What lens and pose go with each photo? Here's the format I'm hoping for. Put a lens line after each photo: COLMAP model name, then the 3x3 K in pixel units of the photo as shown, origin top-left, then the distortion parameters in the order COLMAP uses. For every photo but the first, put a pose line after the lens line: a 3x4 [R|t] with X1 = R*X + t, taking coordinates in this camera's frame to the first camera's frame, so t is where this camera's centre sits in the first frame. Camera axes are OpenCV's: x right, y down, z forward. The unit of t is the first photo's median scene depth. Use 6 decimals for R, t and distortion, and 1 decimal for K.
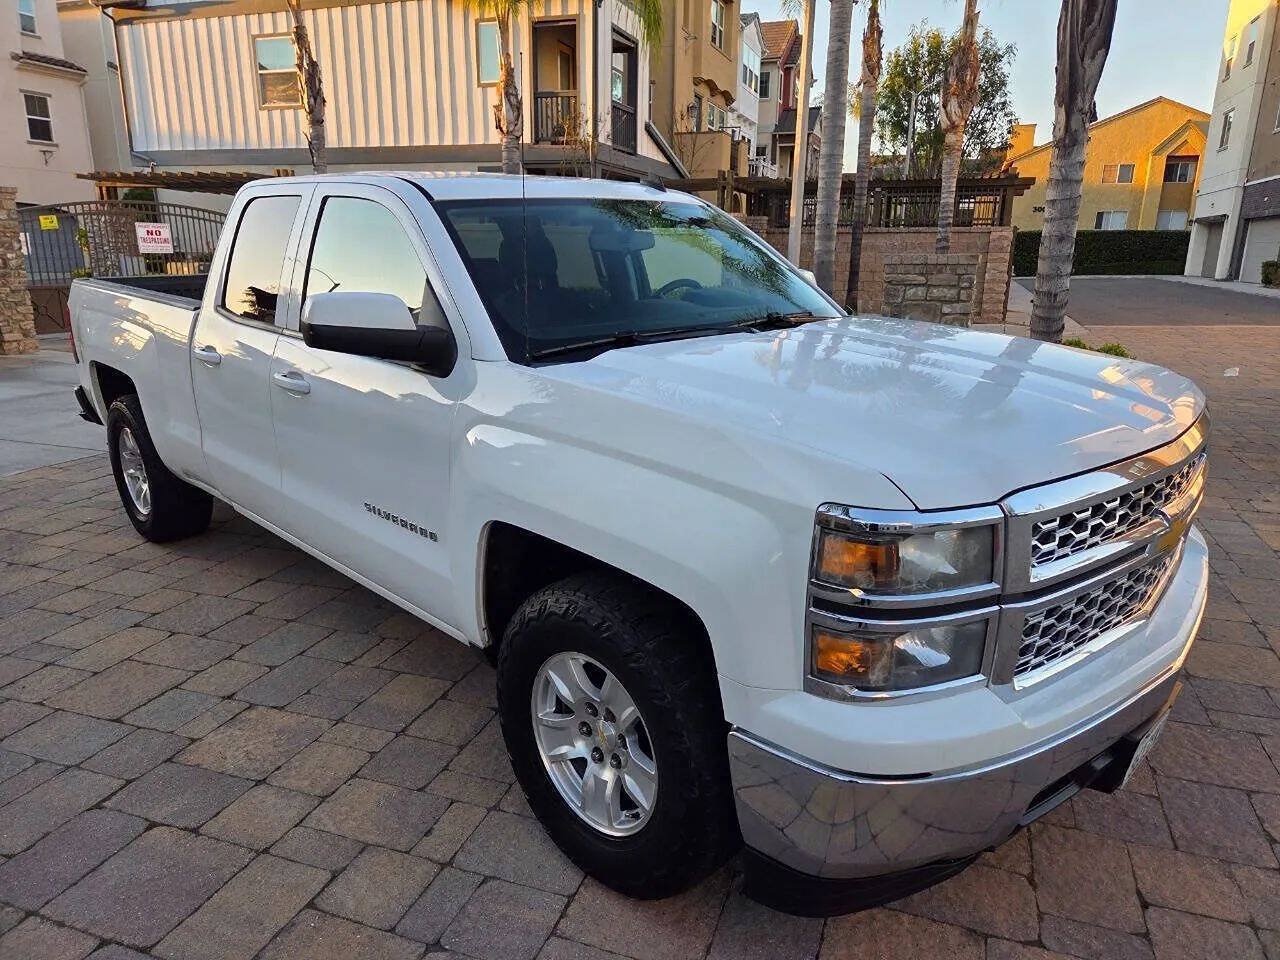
lens RADIAL K [[860.9, 0, 636.9], [0, 860.9, 482.0], [0, 0, 1]] dist [0.073265, -0.057734]
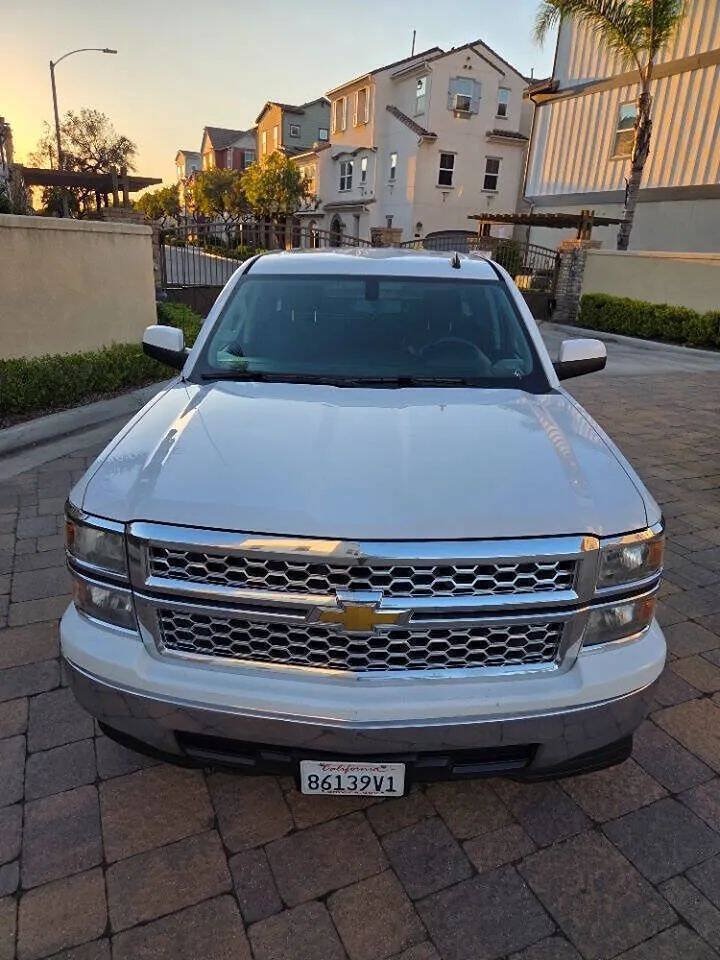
lens RADIAL K [[645.7, 0, 360.0], [0, 645.7, 485.8], [0, 0, 1]] dist [0.073265, -0.057734]
pose [[0.691445, 0.274598, -0.668207, 0.543455], [-0.227720, 0.960636, 0.159131, -0.117690], [0.685600, 0.042134, 0.726758, 0.174700]]
